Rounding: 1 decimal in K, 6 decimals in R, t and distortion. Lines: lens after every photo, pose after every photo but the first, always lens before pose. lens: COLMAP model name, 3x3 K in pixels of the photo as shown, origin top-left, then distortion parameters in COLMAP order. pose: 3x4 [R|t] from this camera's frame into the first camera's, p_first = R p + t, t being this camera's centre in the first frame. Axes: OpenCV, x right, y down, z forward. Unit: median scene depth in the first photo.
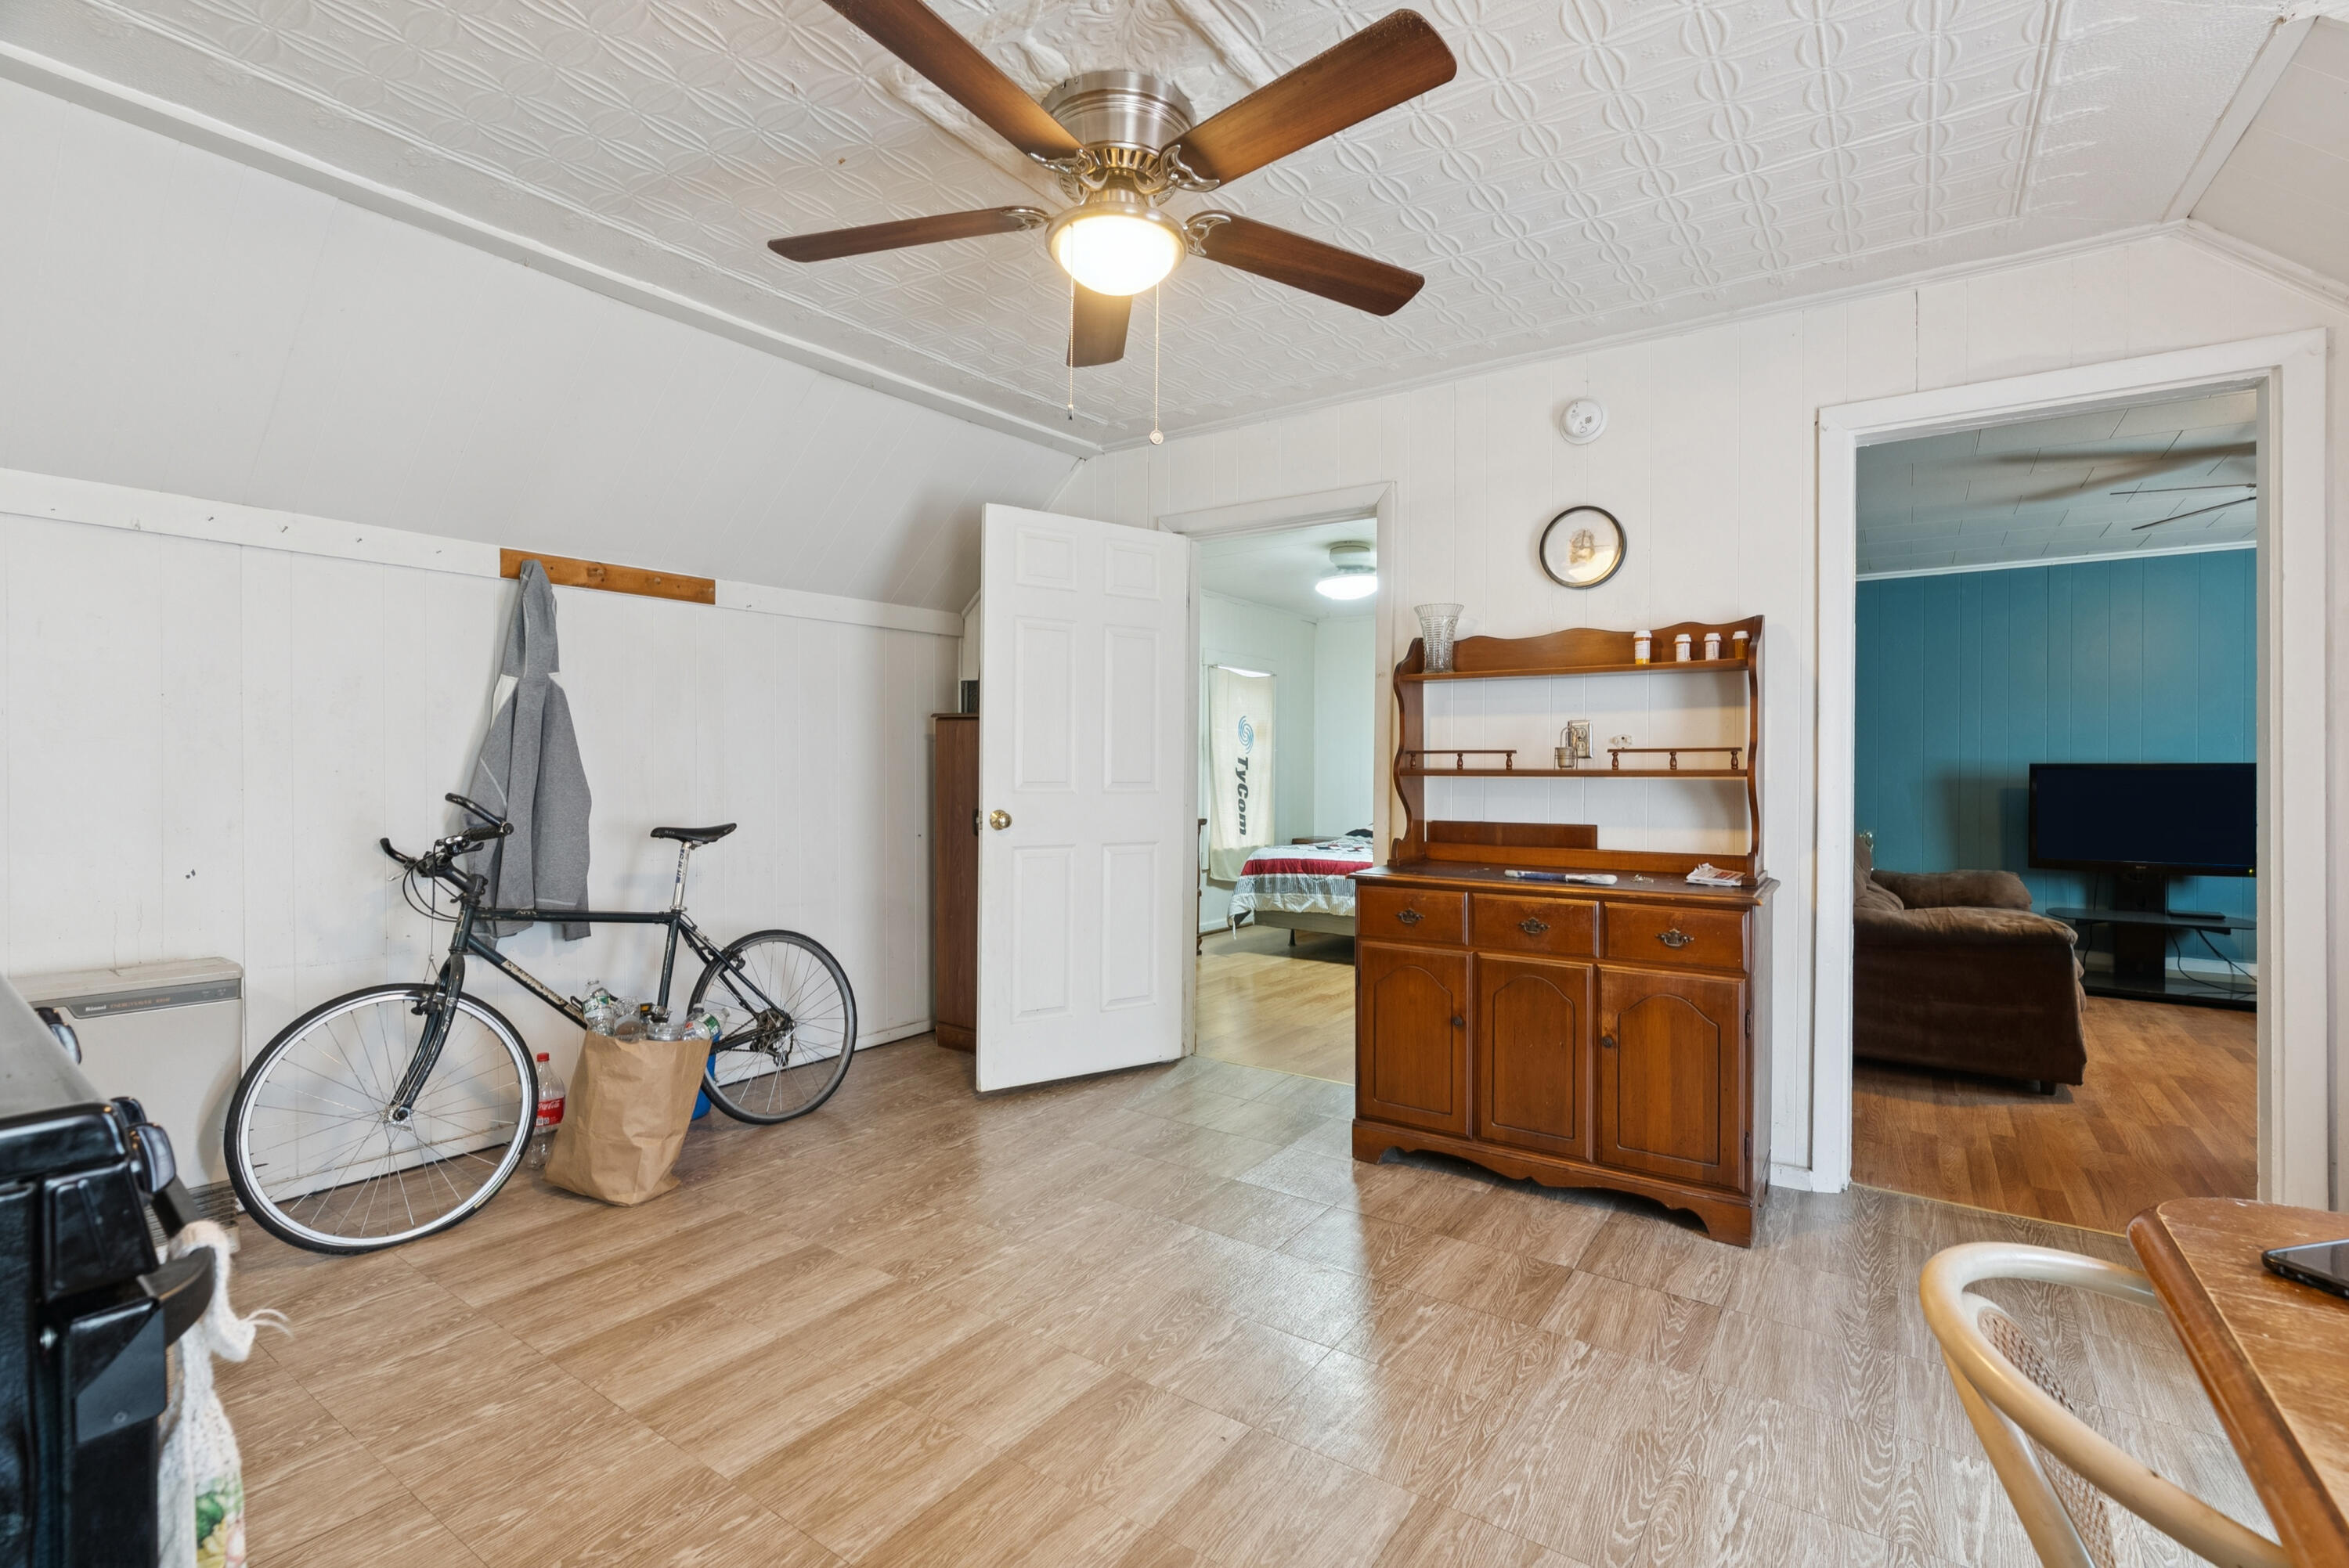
lens RADIAL K [[1073.4, 0, 1178.9], [0, 1073.4, 771.5], [0, 0, 1]] dist [-0.009345, 0.006142]
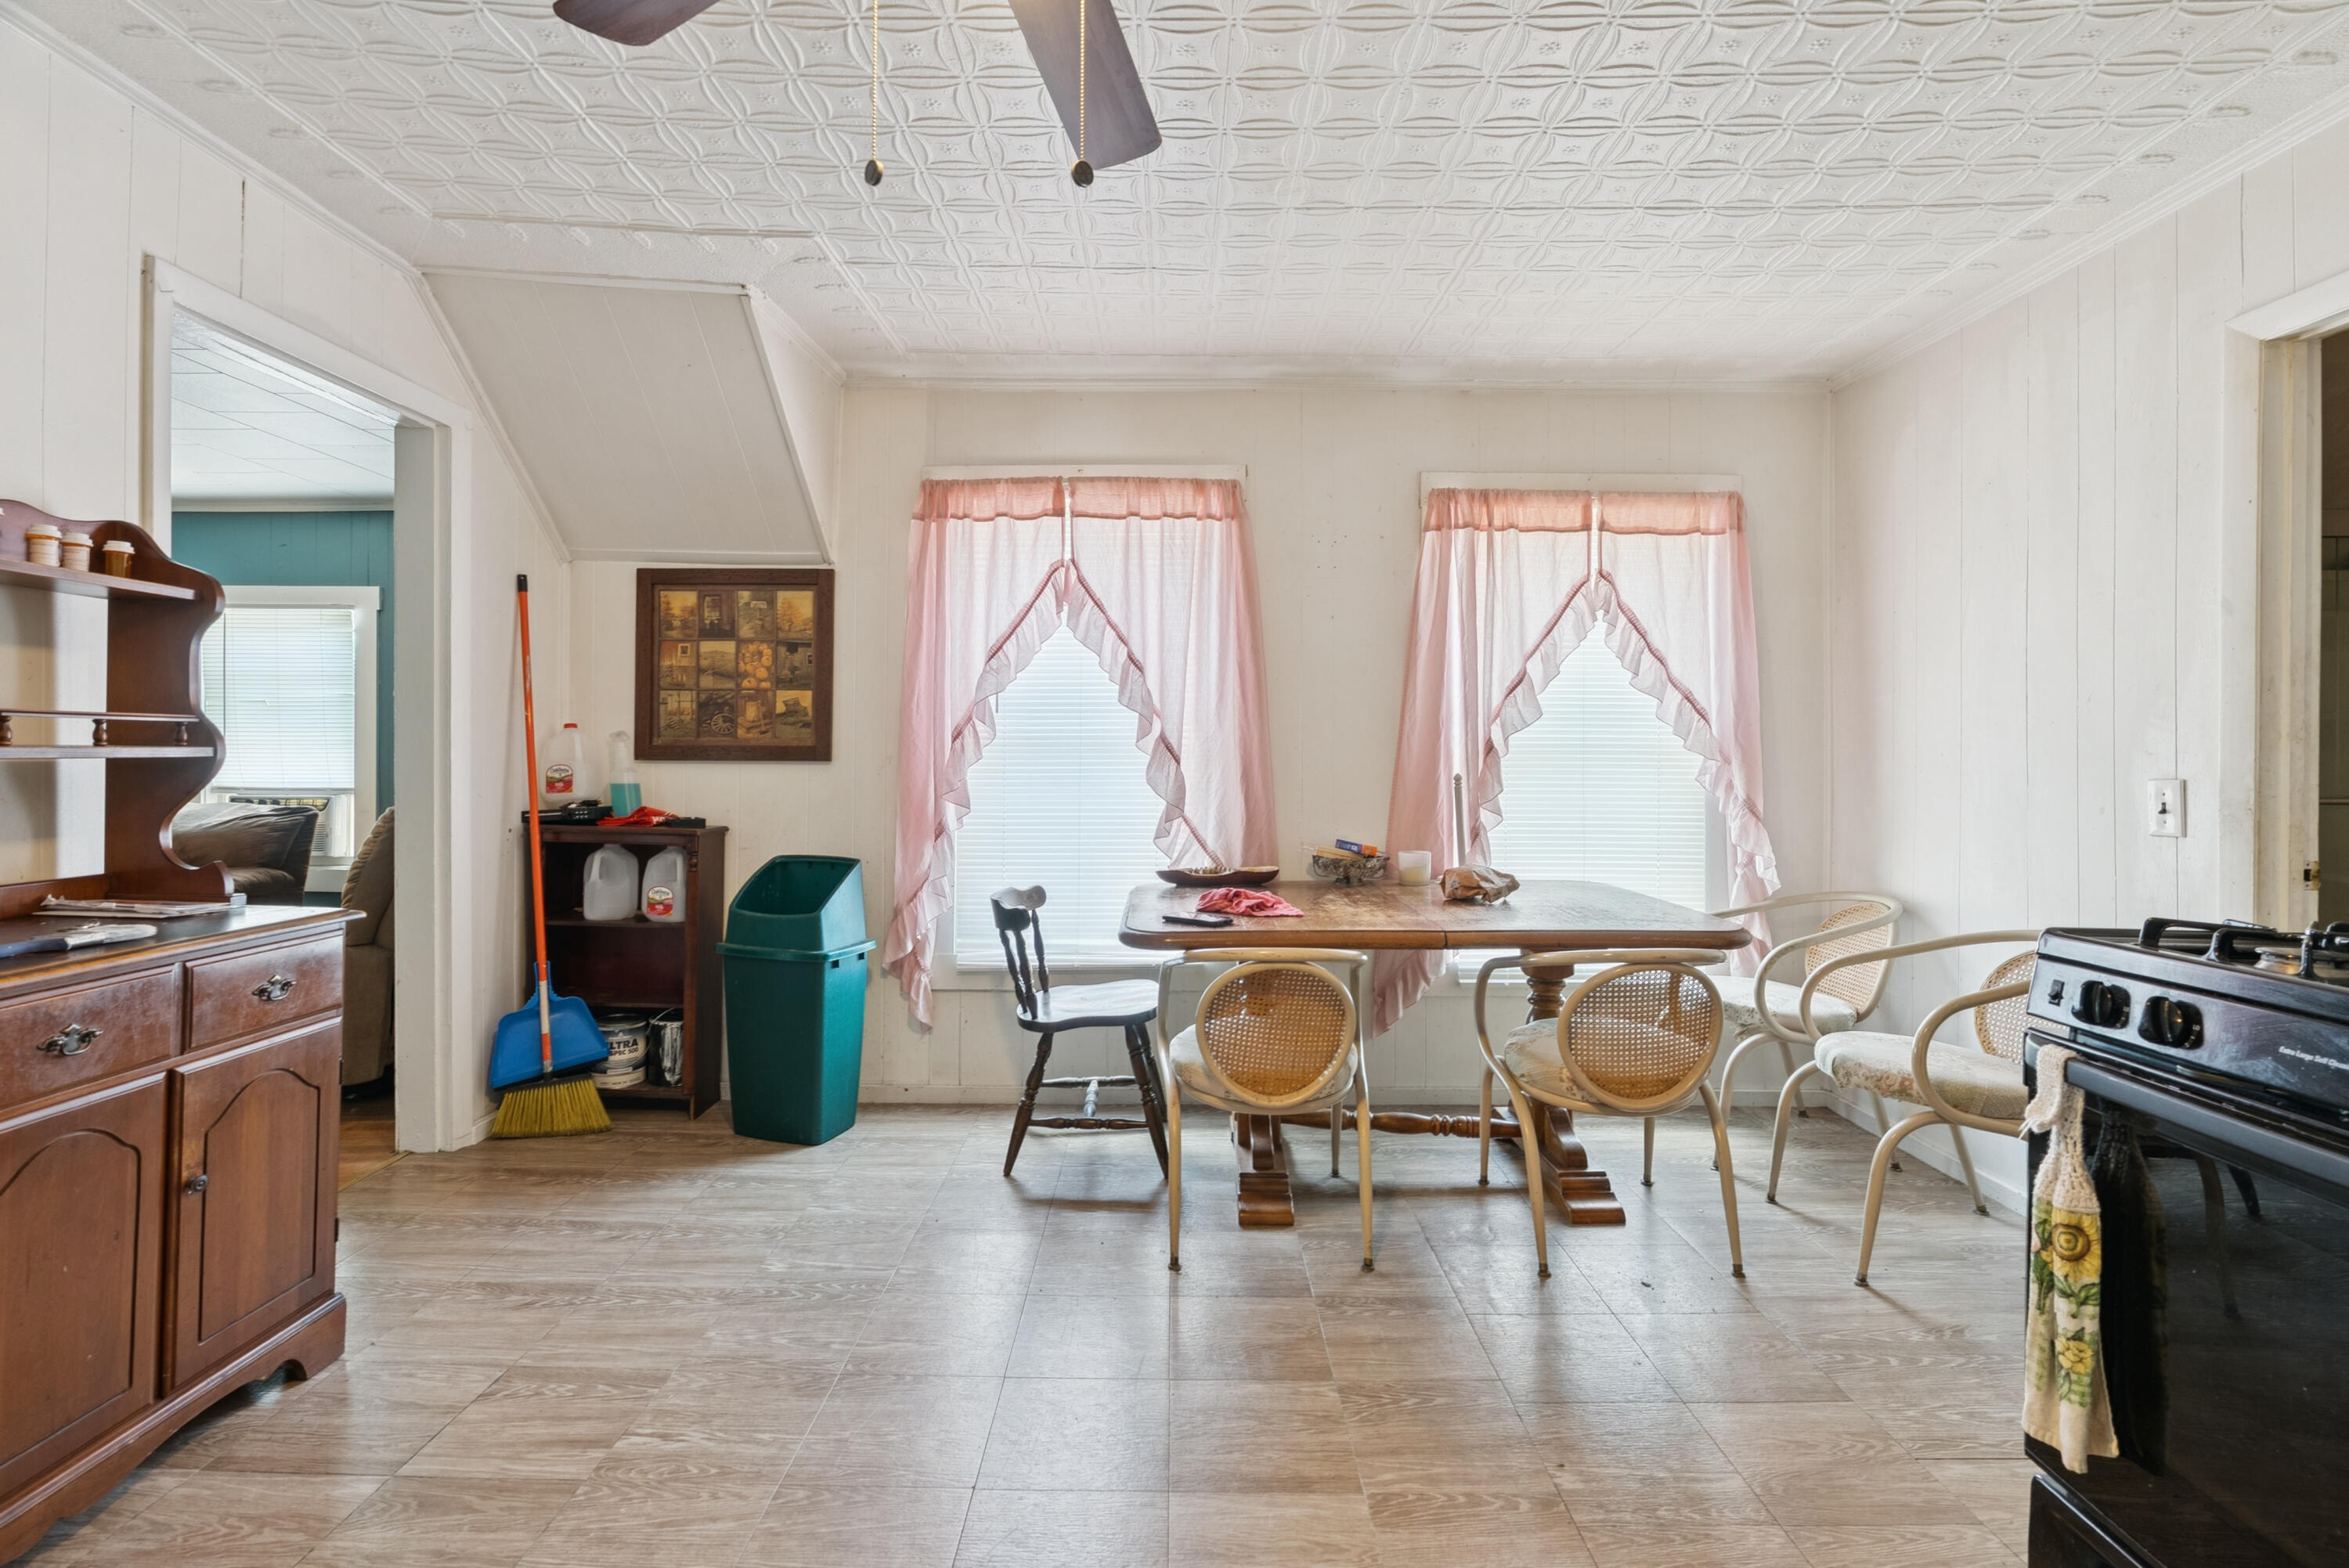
lens RADIAL K [[1073.4, 0, 1178.9], [0, 1073.4, 771.5], [0, 0, 1]] dist [-0.009345, 0.006142]
pose [[-0.568282, -0.020867, 0.822569, -0.373104], [-0.012196, 0.999782, 0.016938, -0.004422], [-0.822743, -0.000406, -0.568413, 0.766562]]
